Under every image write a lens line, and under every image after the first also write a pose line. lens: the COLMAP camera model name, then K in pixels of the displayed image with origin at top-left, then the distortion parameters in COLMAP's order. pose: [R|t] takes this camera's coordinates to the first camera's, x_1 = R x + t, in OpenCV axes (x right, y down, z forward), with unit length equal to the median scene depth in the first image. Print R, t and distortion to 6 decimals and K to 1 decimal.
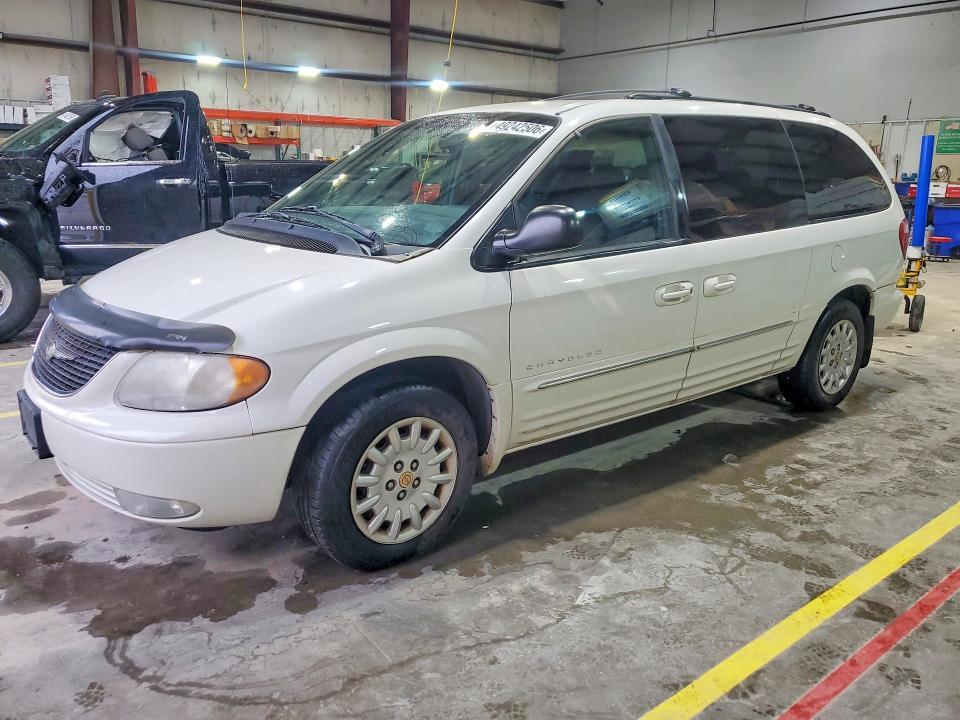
lens RADIAL K [[787.4, 0, 480.0], [0, 787.4, 360.0], [0, 0, 1]] dist [0.031396, 0.001221]
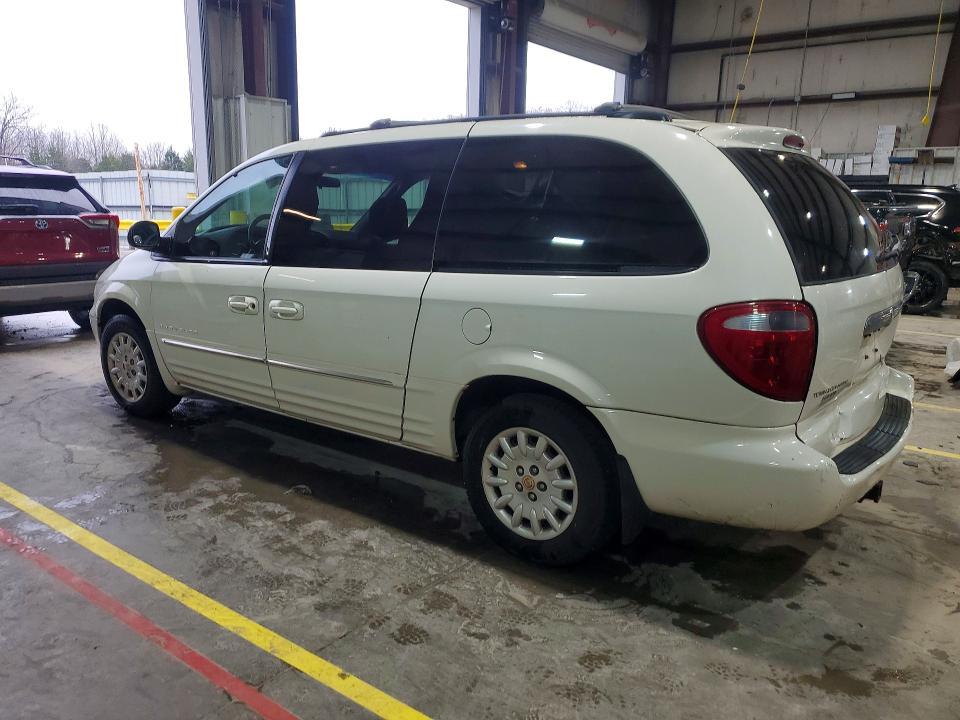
lens RADIAL K [[716.4, 0, 480.0], [0, 716.4, 360.0], [0, 0, 1]] dist [-0.045544, 0.105647]
pose [[0.219348, 0.209471, -0.952895, 1.318911], [-0.227126, 0.960810, 0.158929, -0.267588], [0.948842, 0.181566, 0.258328, 0.988680]]
